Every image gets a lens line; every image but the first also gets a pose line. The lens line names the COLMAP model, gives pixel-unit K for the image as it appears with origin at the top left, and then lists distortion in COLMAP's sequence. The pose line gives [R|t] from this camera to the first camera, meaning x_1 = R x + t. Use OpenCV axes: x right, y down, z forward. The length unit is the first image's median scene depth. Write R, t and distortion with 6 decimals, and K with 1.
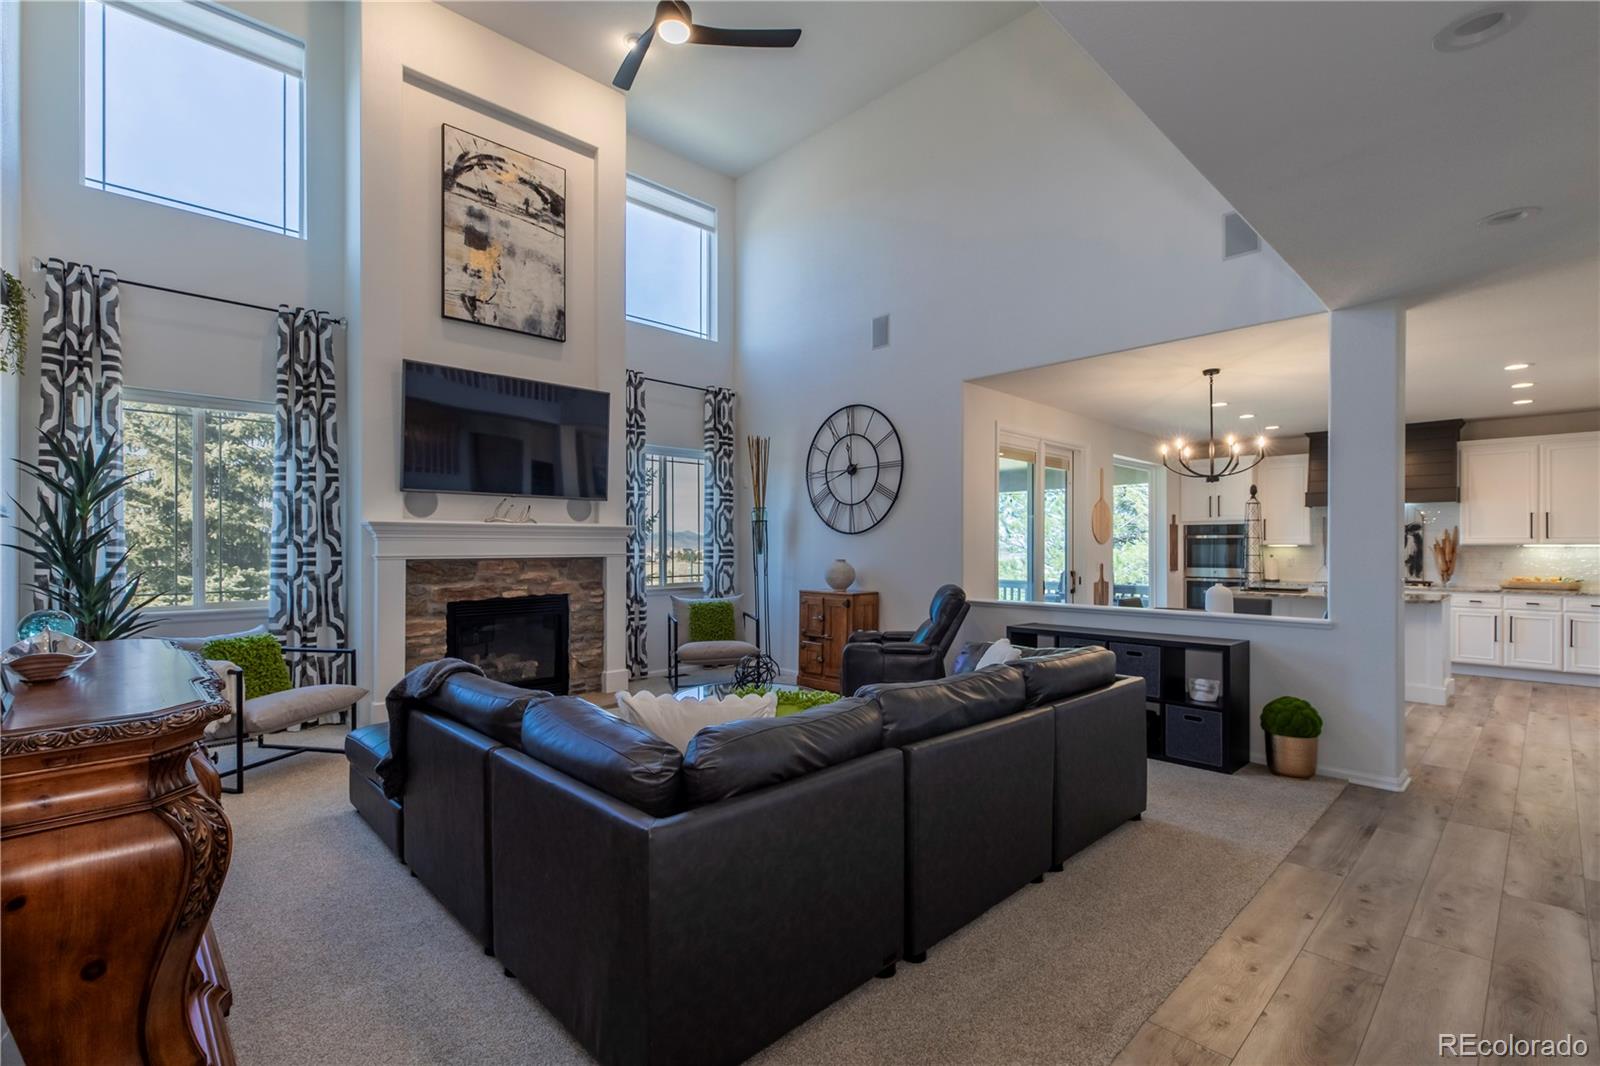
lens RADIAL K [[721.2, 0, 807.6], [0, 721.2, 547.0], [0, 0, 1]] dist [0.002191, 0.000258]
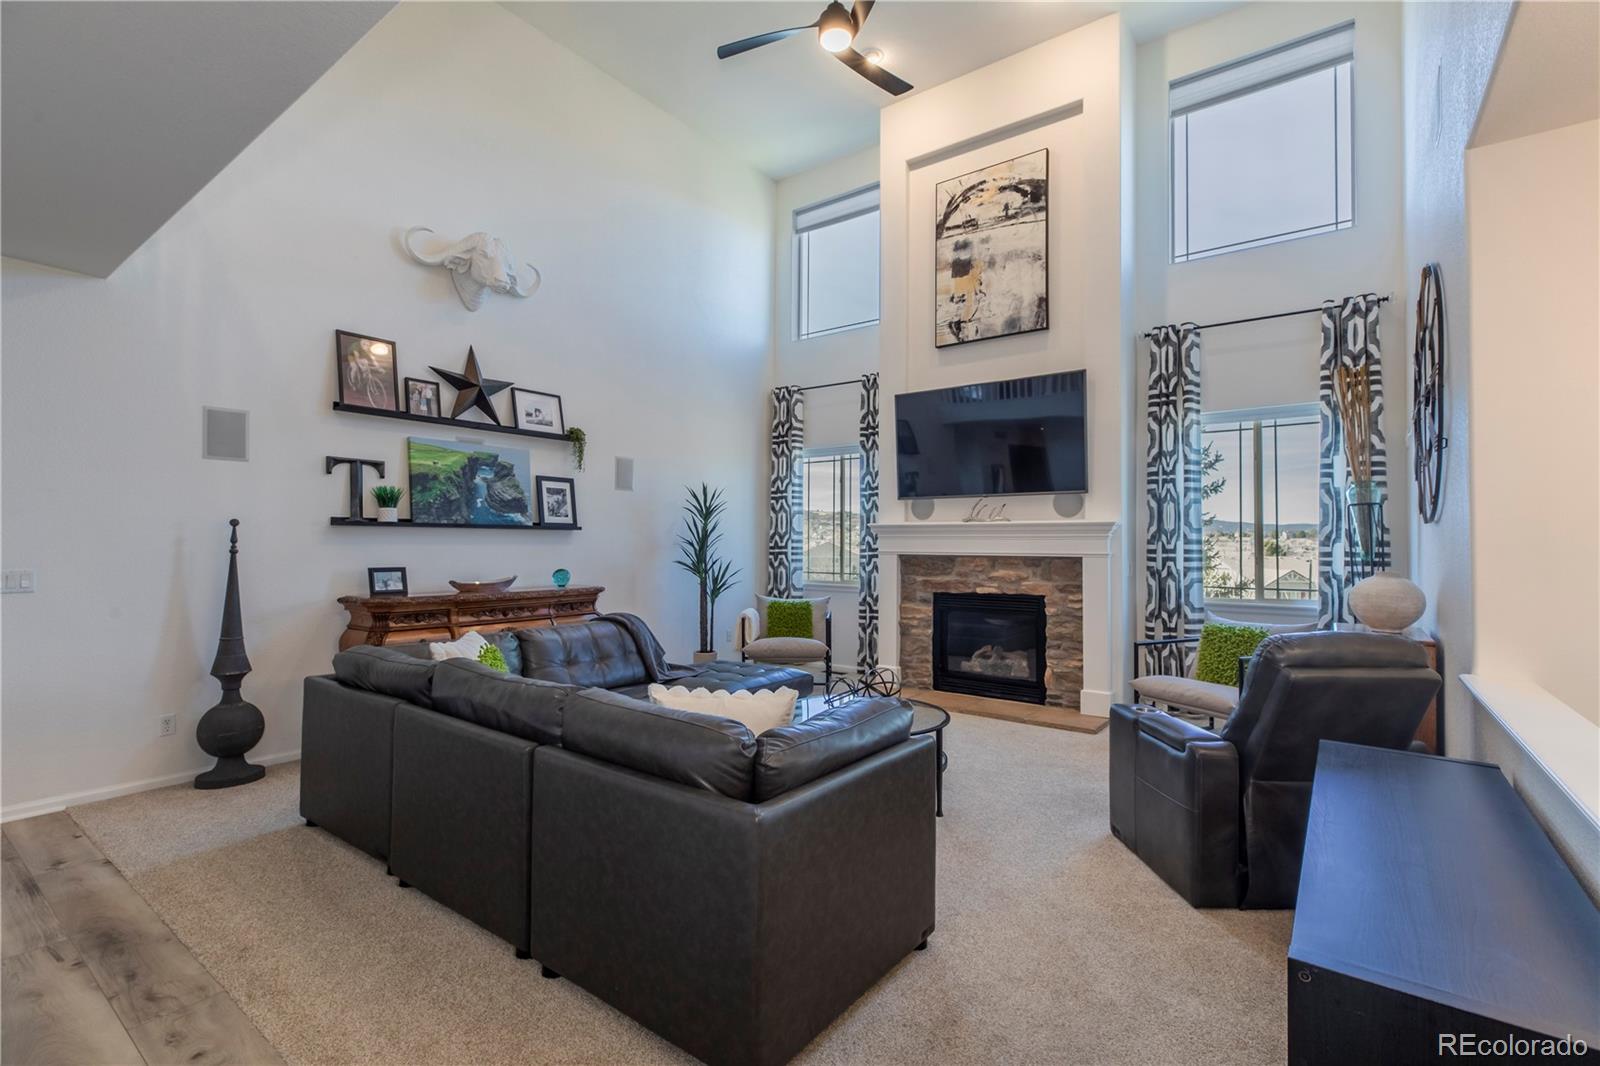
lens RADIAL K [[720.0, 0, 804.3], [0, 720.0, 527.1], [0, 0, 1]] dist [0.001888, -0.000212]
pose [[0.156537, -0.018273, -0.987503, 0.557785], [-0.005405, 0.999798, -0.019358, -0.004321], [0.987657, 0.008368, 0.156407, 0.557205]]
